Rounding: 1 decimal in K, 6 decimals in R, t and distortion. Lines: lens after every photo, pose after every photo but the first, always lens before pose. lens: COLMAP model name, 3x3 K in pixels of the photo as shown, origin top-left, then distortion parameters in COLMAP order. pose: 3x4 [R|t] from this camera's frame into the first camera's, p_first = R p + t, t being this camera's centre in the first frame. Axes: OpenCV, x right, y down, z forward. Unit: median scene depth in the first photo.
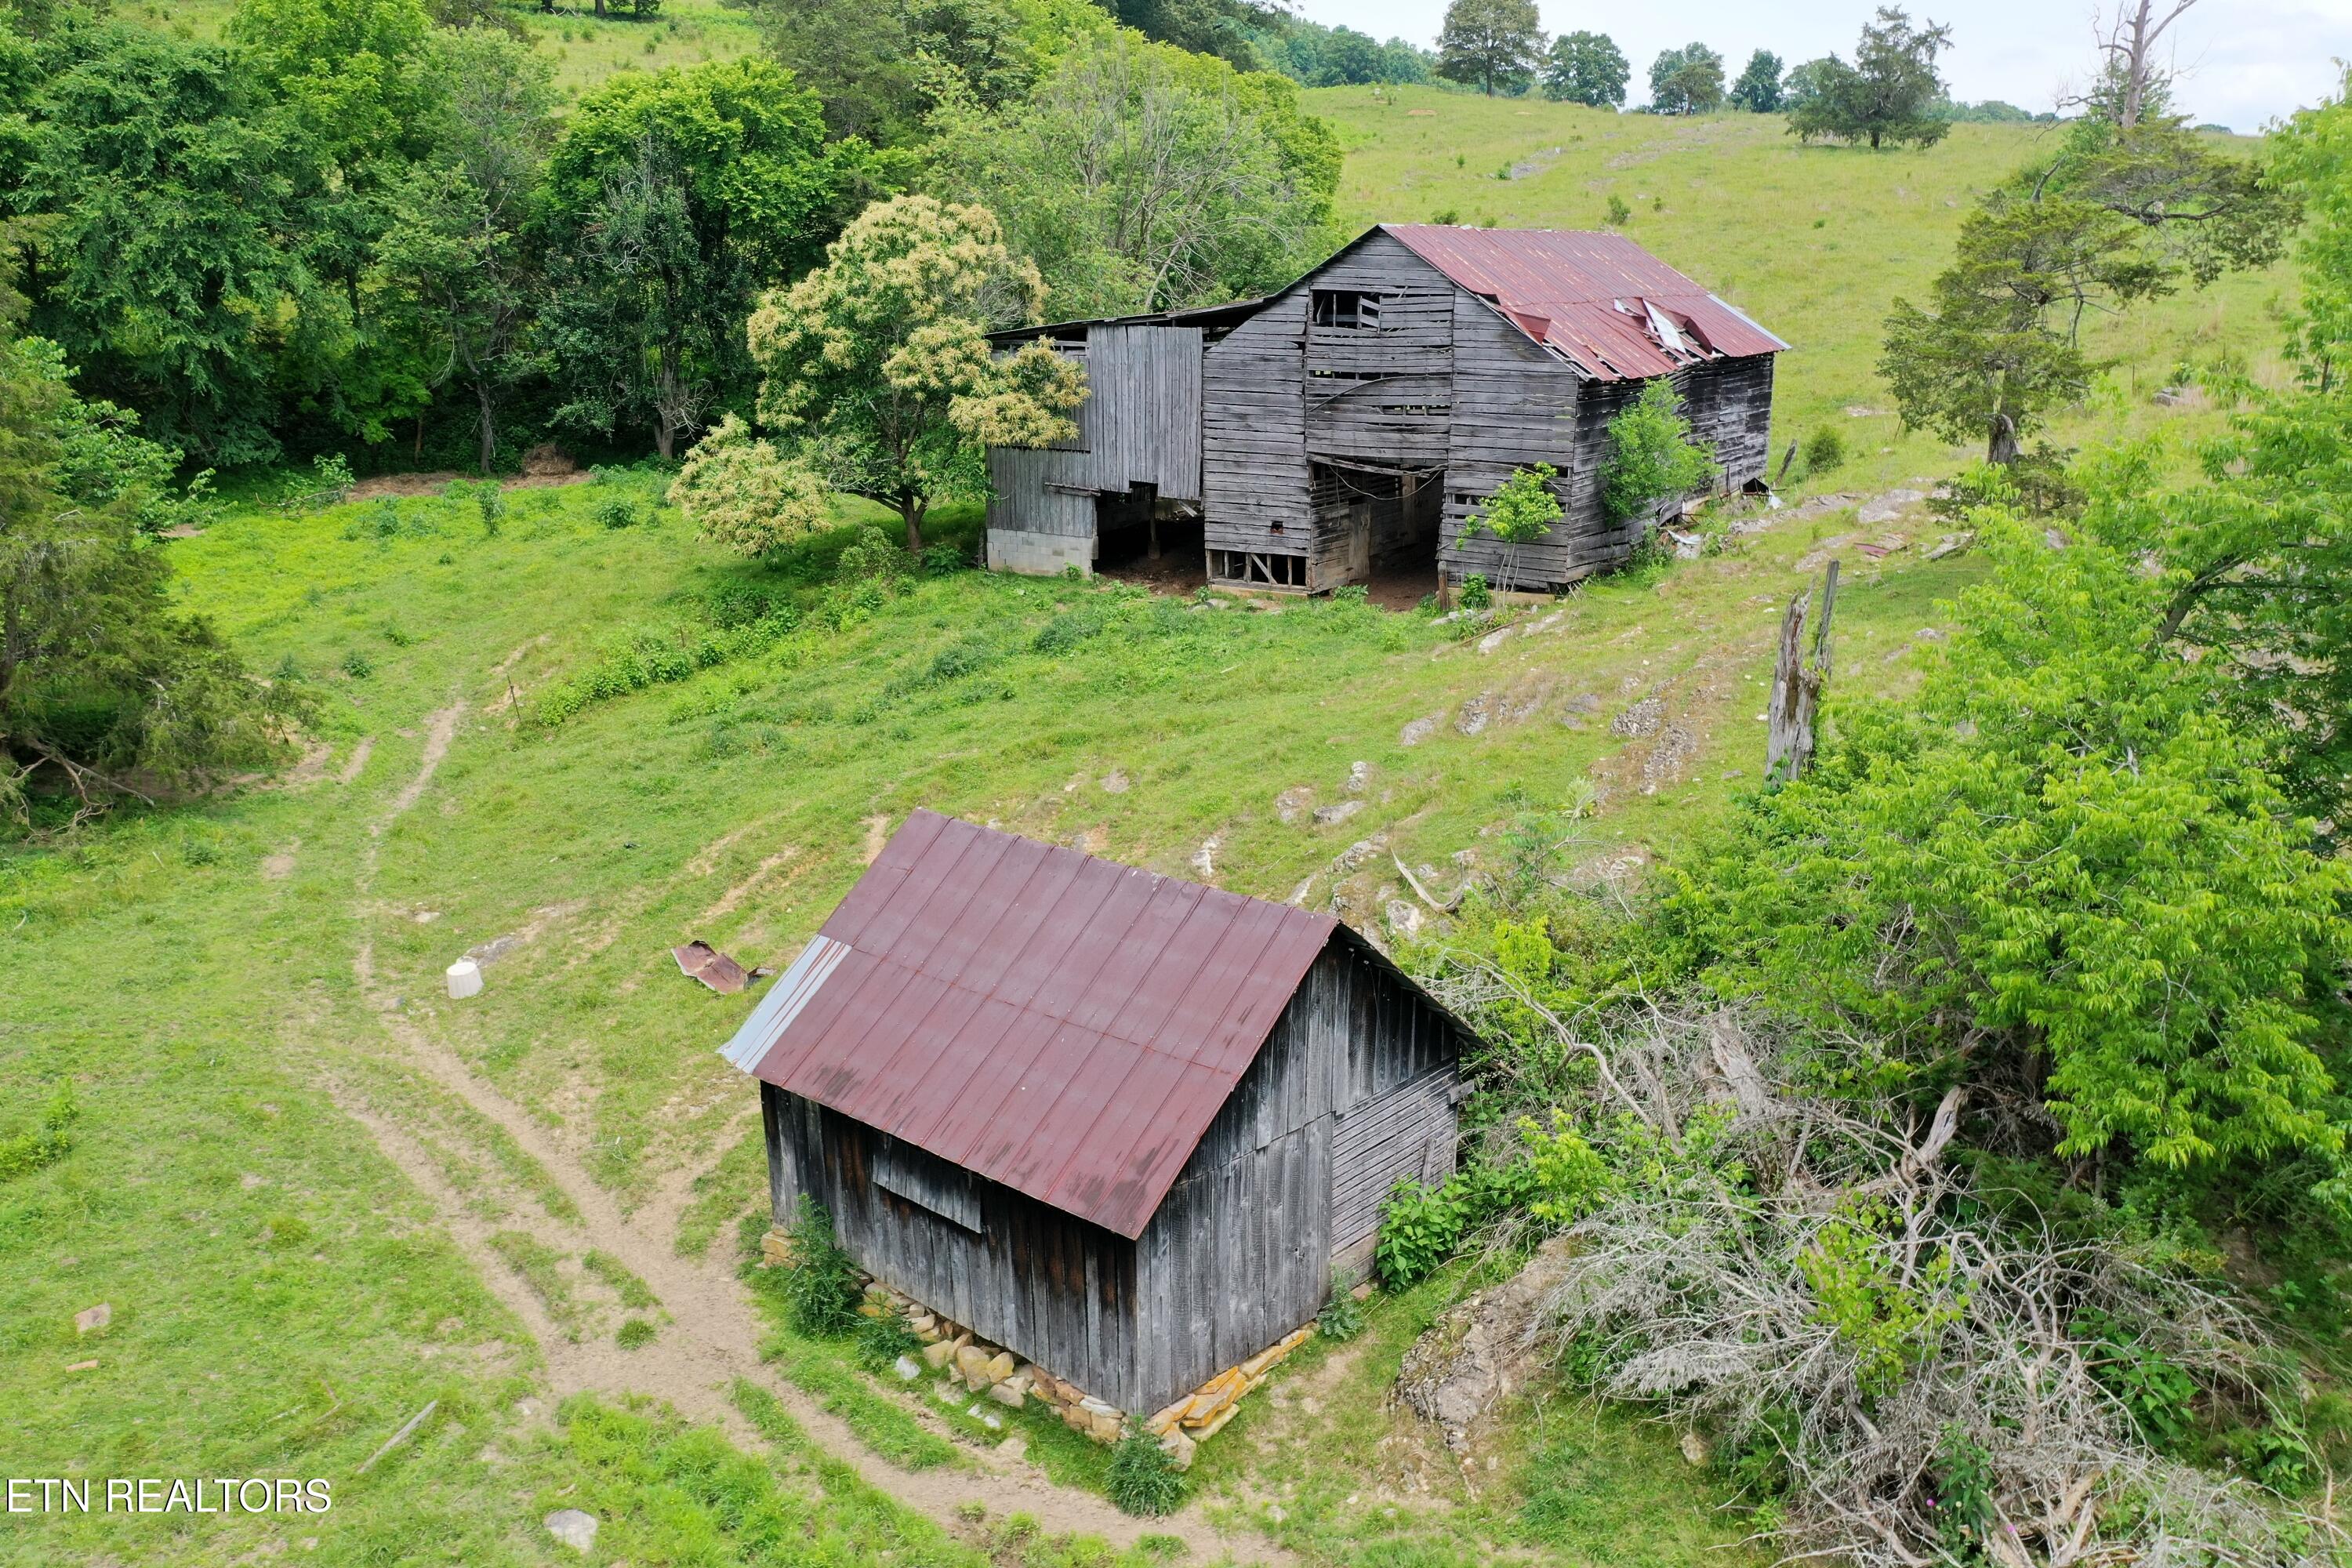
lens RADIAL K [[1865.2, 0, 1181.3], [0, 1865.2, 786.8], [0, 0, 1]] dist [0.005177, 0.003968]
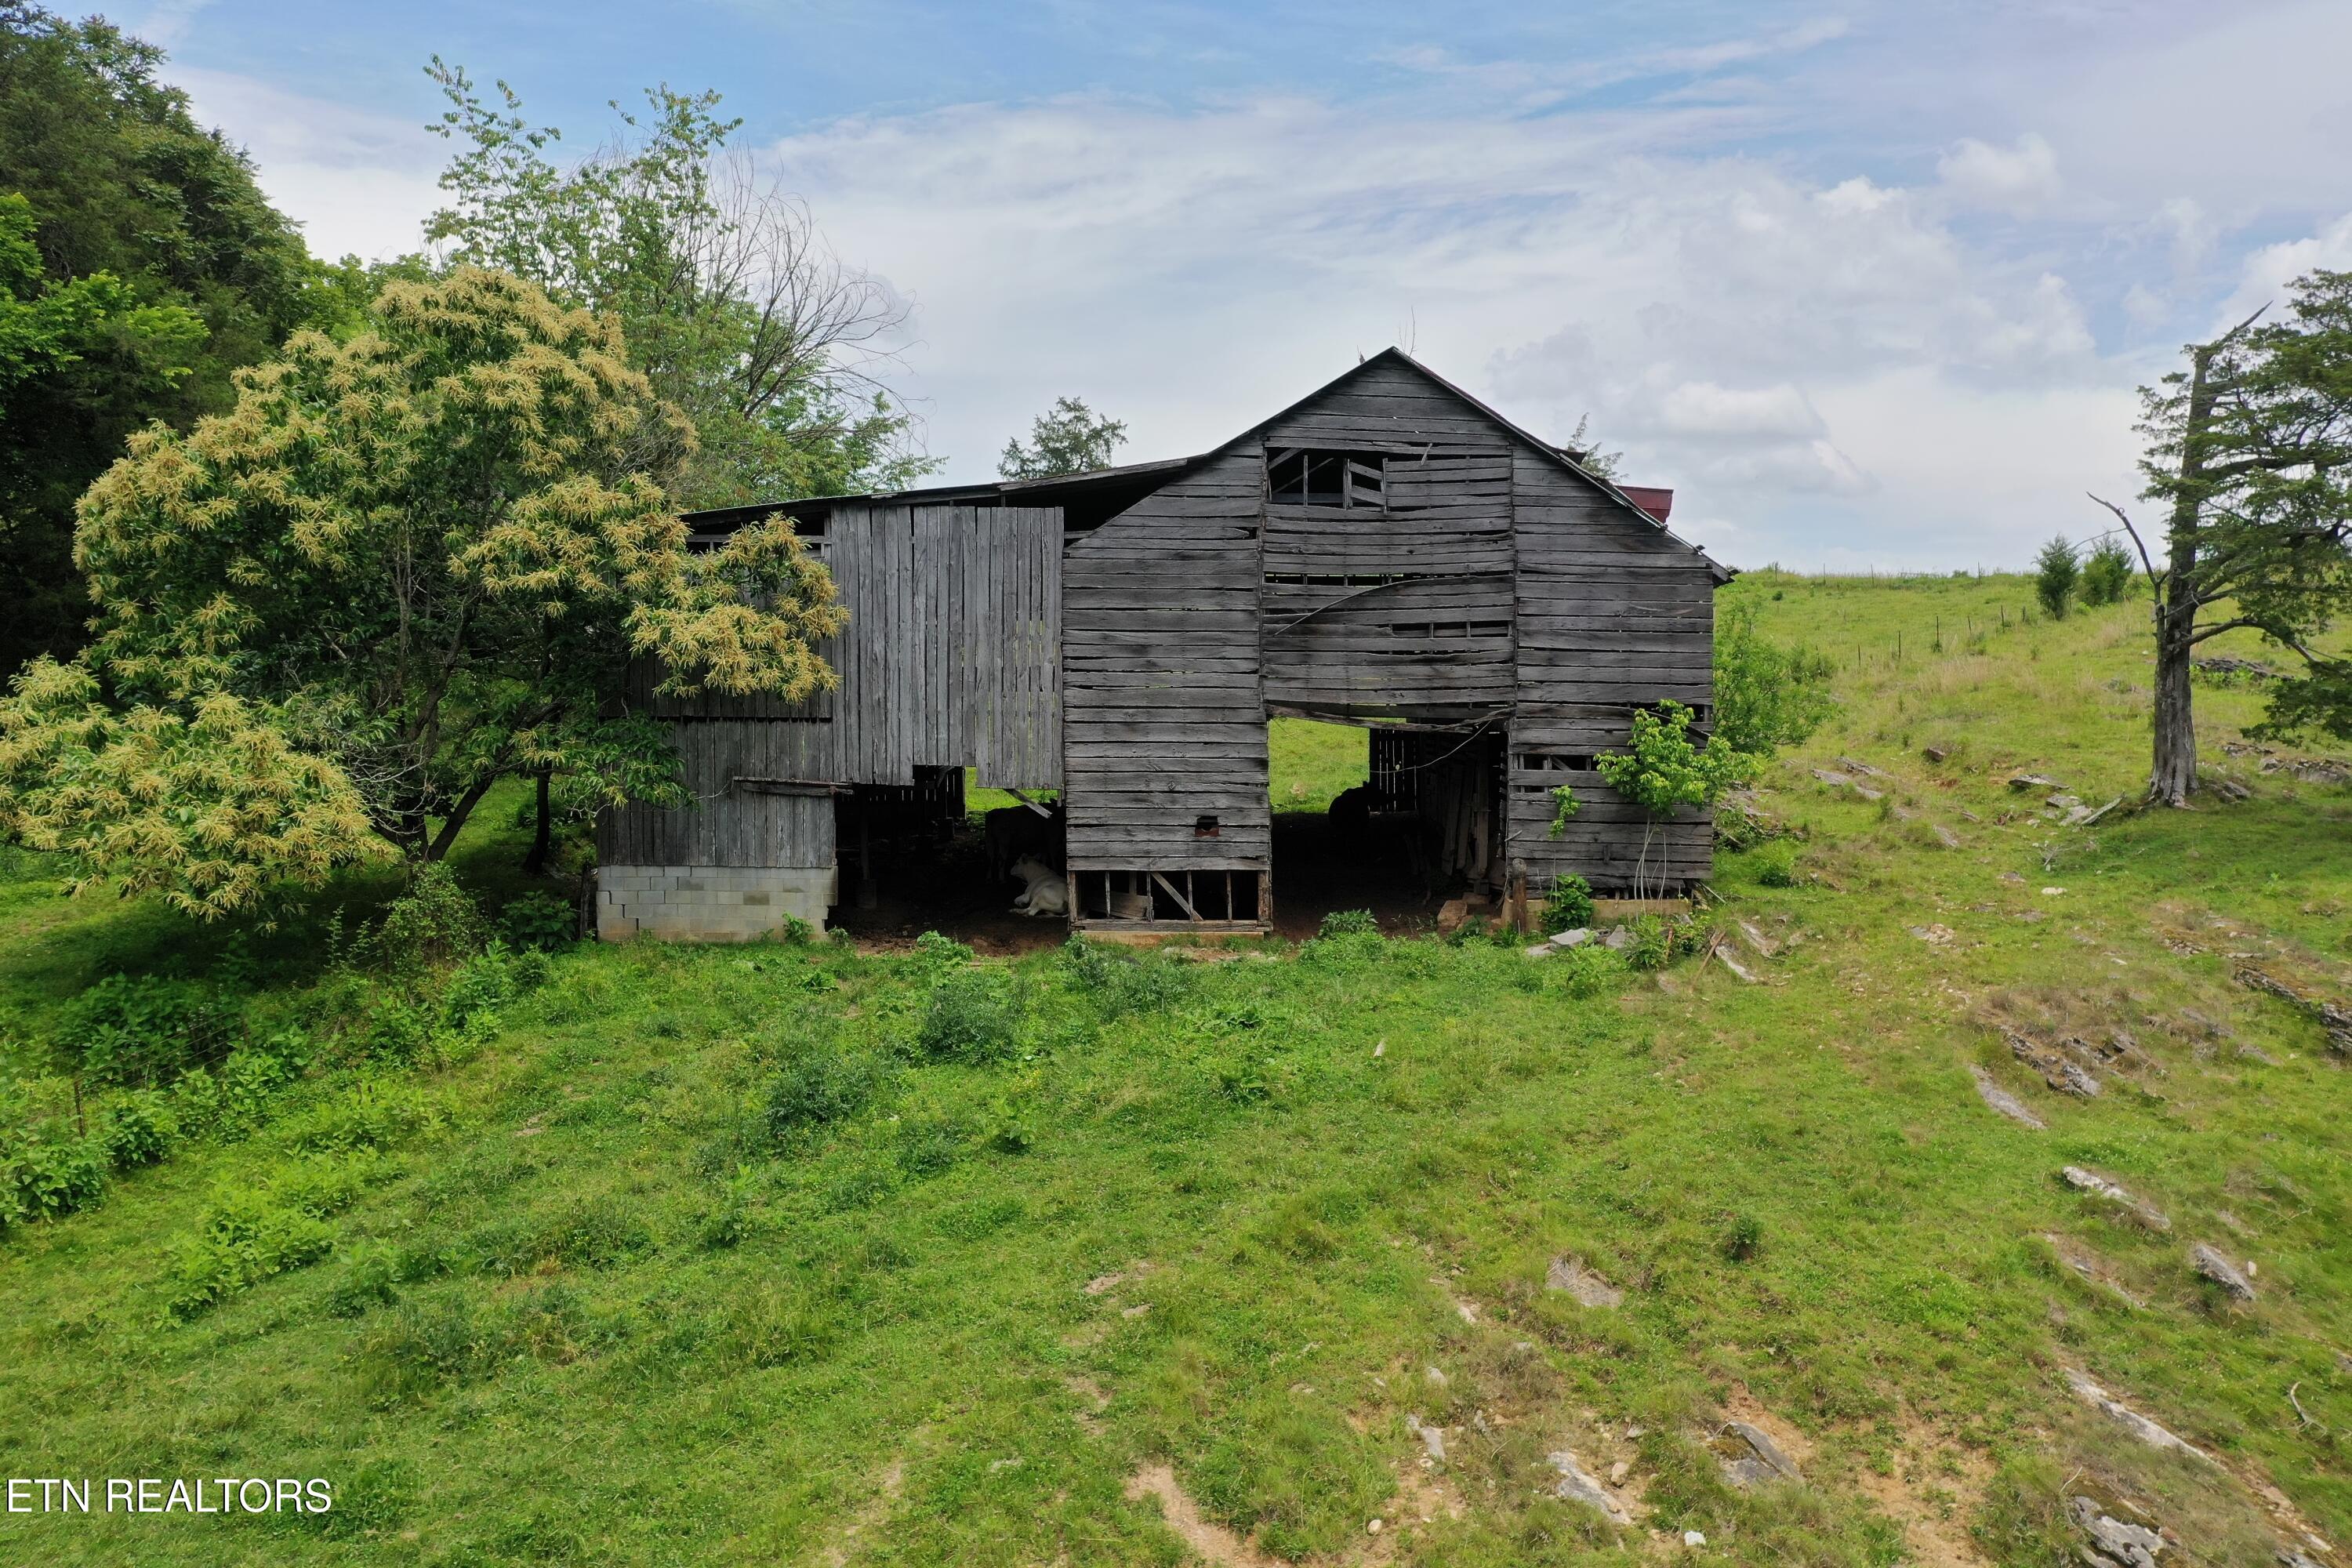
lens RADIAL K [[1865.2, 0, 1181.3], [0, 1865.2, 786.8], [0, 0, 1]] dist [0.005177, 0.003968]
pose [[0.847641, -0.011762, 0.530440, -0.274767], [0.133337, 0.972392, -0.191509, -0.035363], [-0.513543, 0.233058, 0.825807, 0.490024]]
